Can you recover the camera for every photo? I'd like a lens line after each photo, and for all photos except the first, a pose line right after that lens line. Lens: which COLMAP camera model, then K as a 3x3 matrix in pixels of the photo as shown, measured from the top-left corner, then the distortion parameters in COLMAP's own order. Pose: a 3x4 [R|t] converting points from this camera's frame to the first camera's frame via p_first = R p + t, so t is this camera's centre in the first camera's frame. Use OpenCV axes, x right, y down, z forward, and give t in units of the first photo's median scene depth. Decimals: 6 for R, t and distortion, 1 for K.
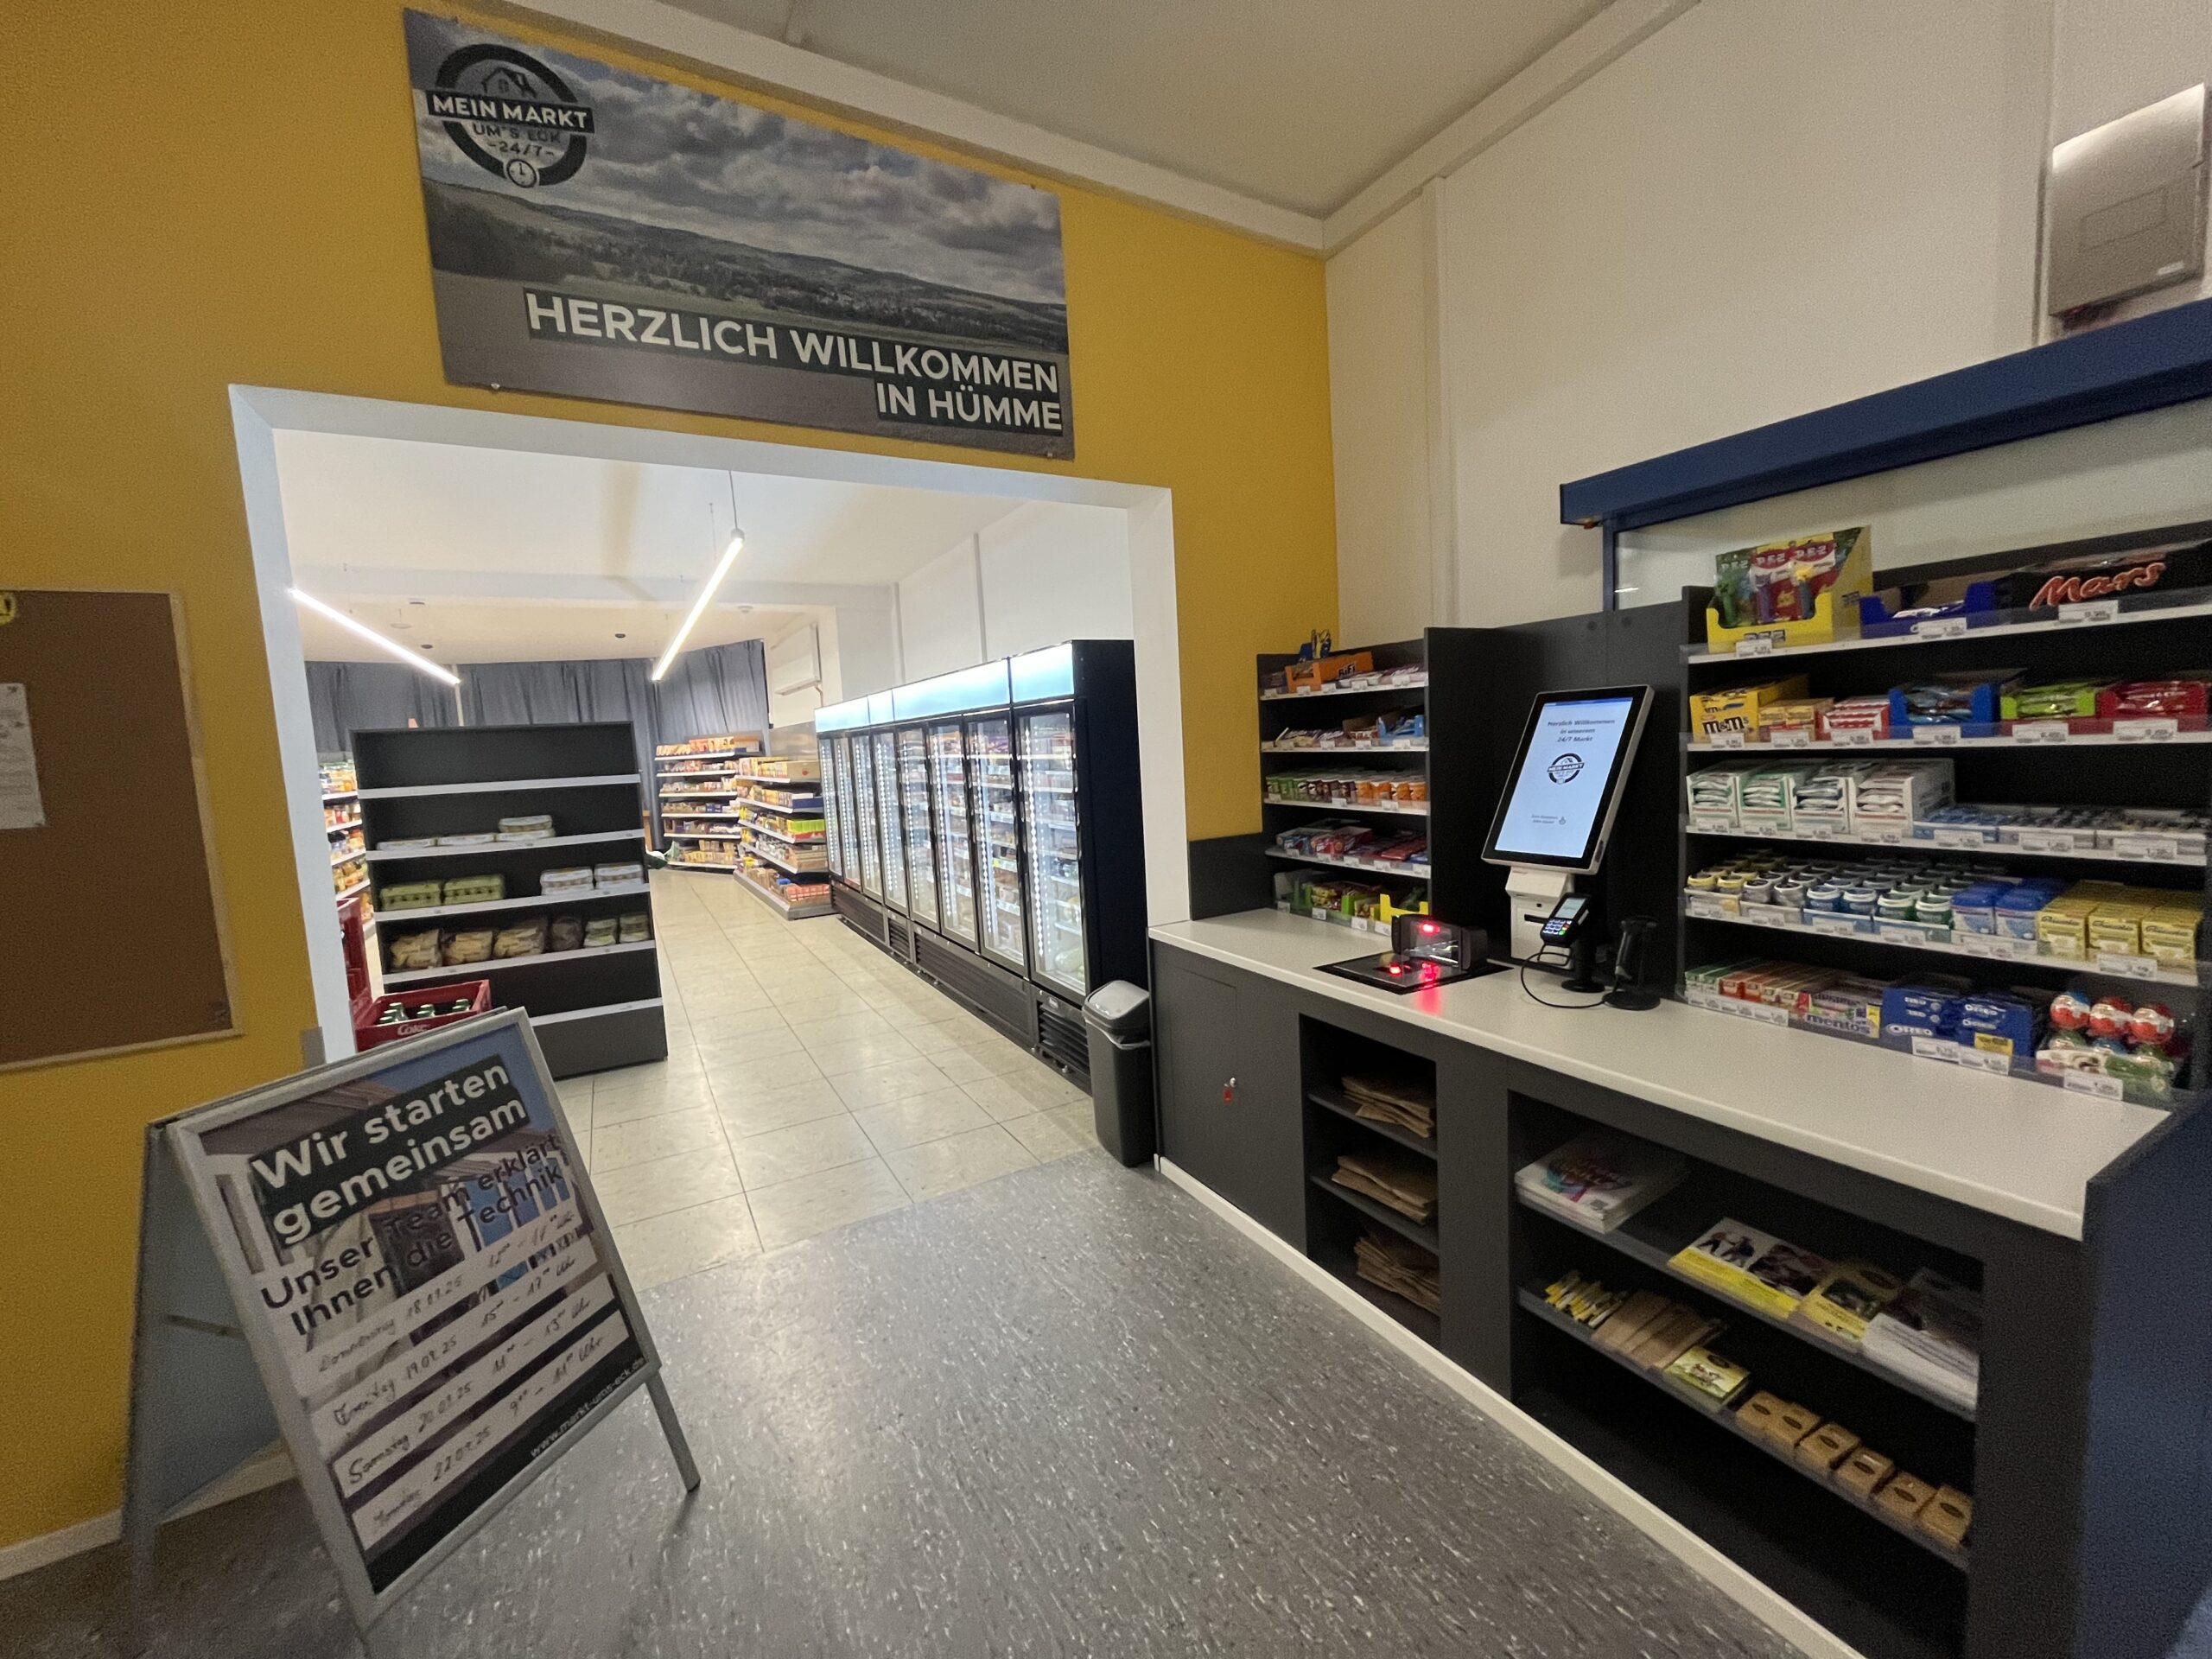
lens RADIAL K [[907.9, 0, 1106.0], [0, 907.9, 829.5], [0, 0, 1]] dist [0.000076, -0.000193]
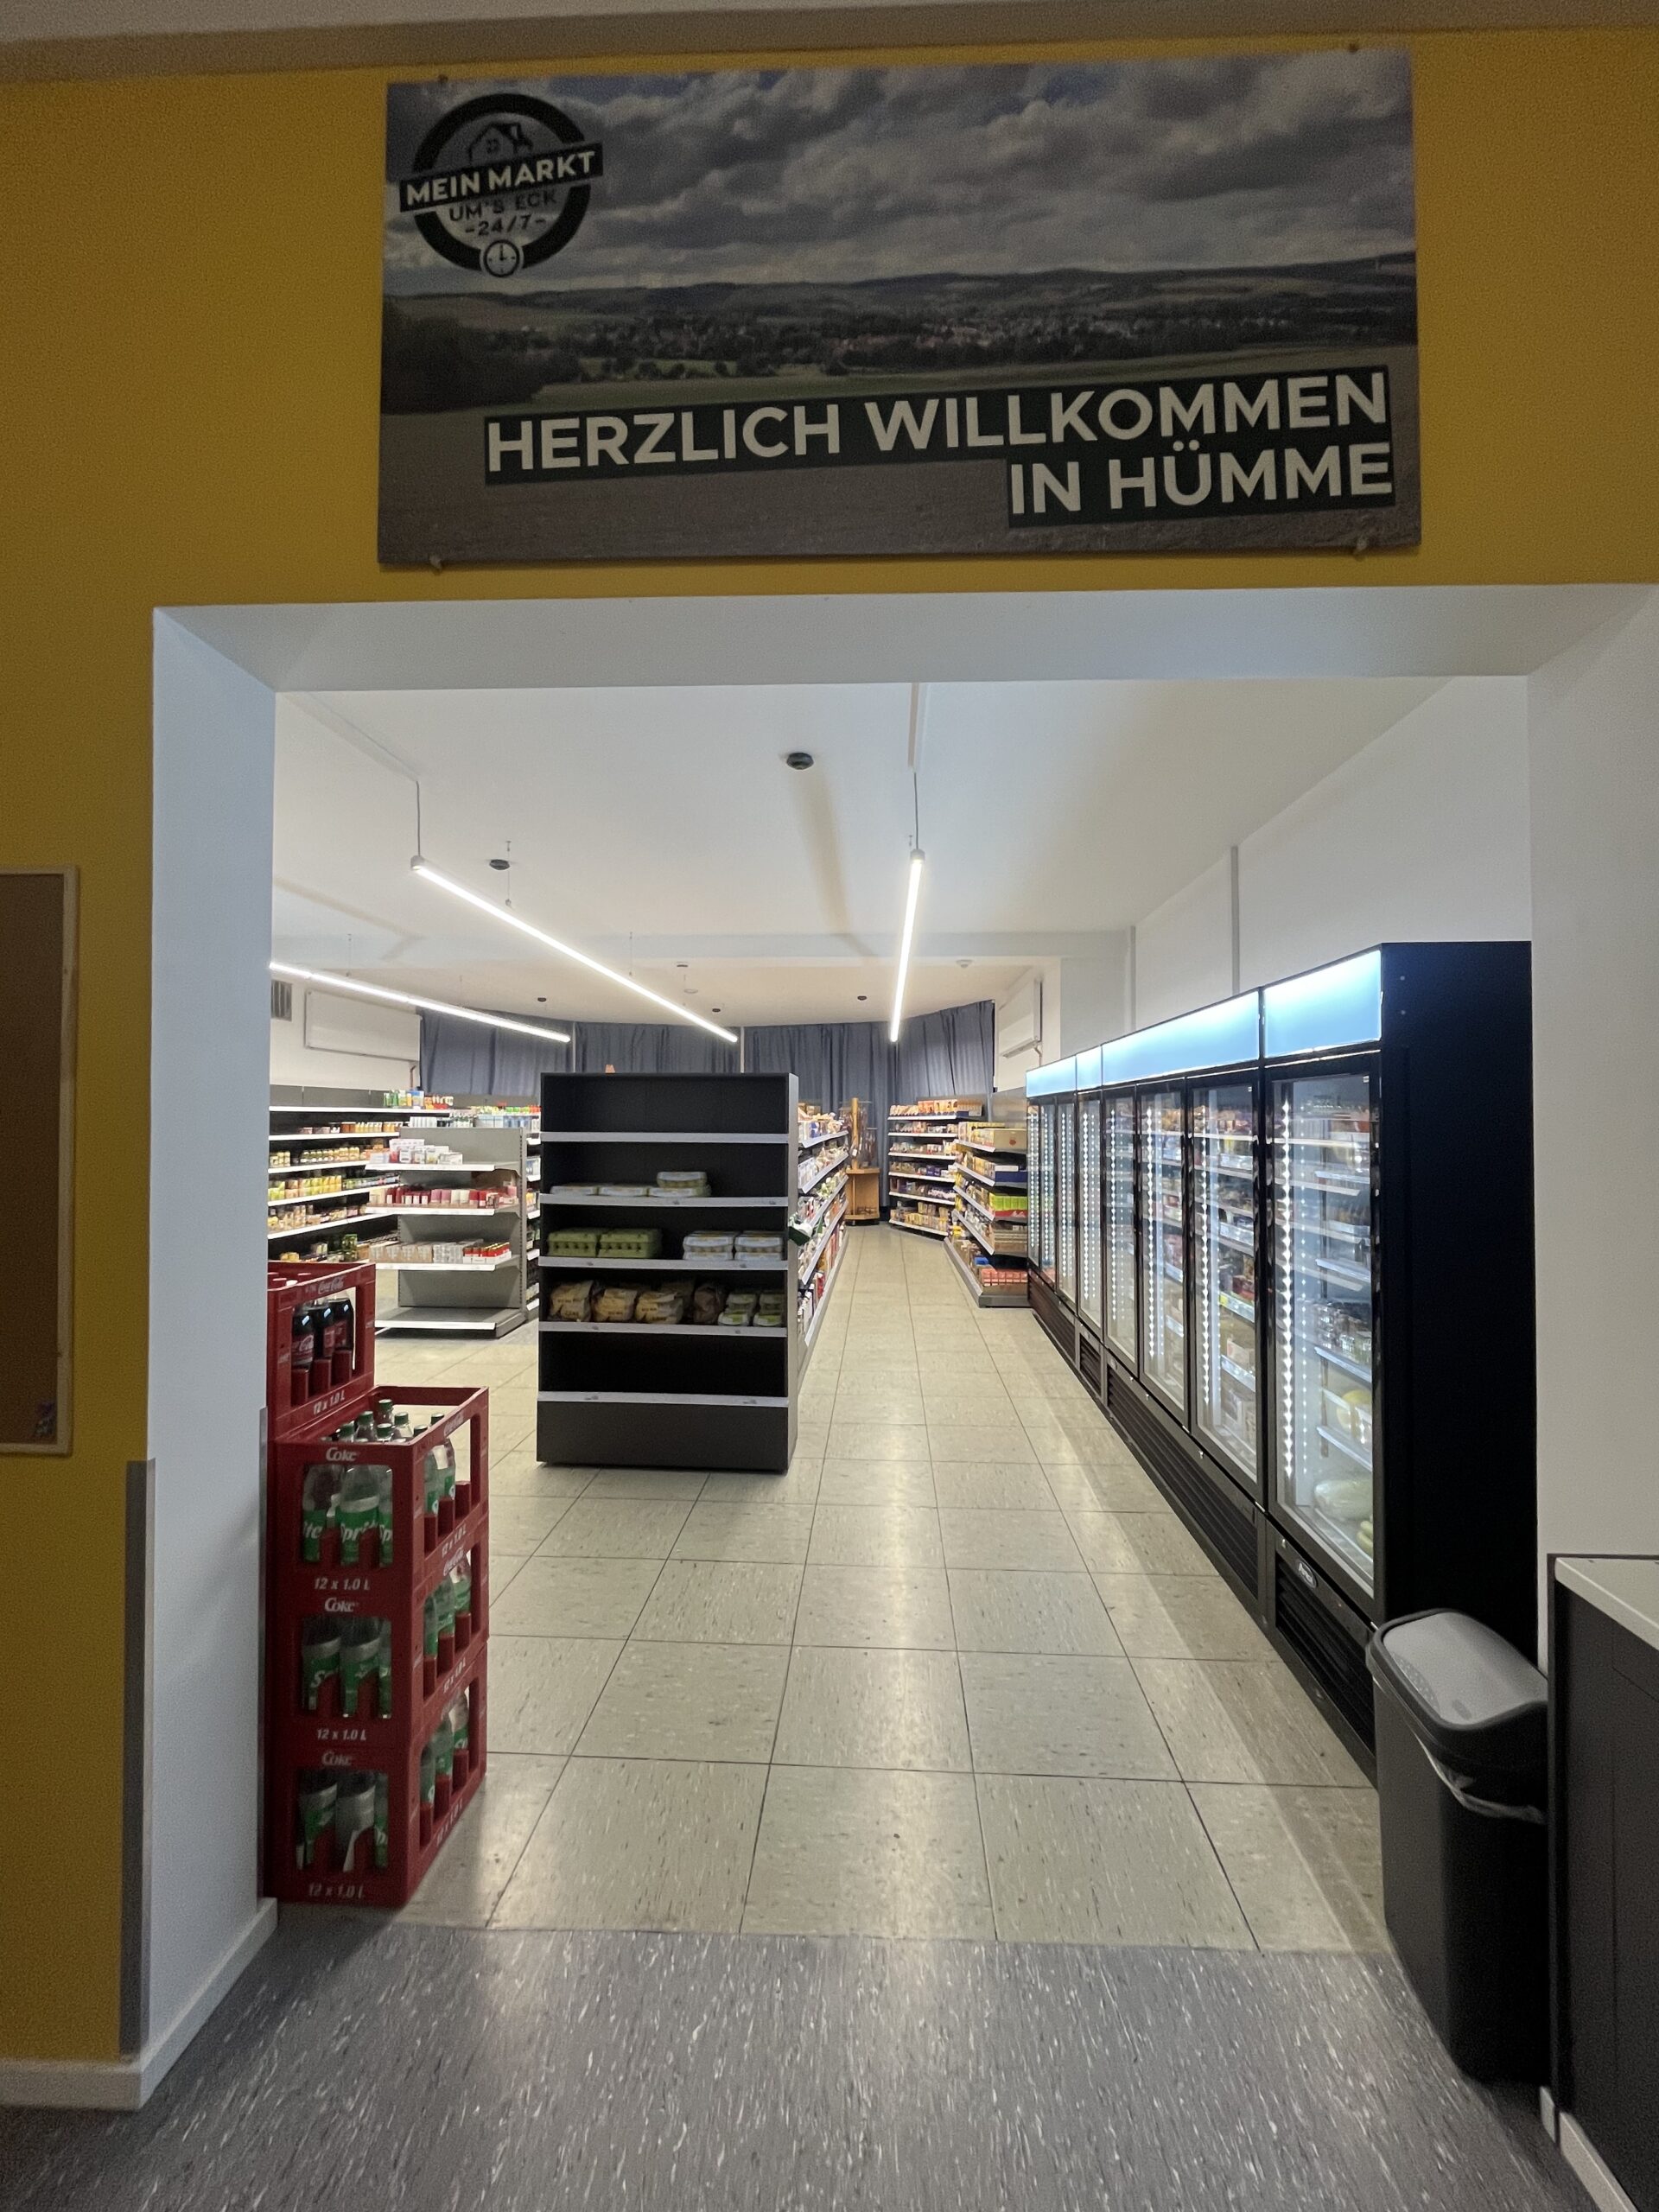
lens RADIAL K [[907.9, 0, 829.5], [0, 907.9, 1106.0], [0, 0, 1]] dist [0.000076, -0.000193]
pose [[0.844189, 0.046229, -0.534049, -0.028905], [-0.100490, 0.992260, -0.072956, -0.046983], [0.526542, 0.115255, 0.842300, 0.482148]]
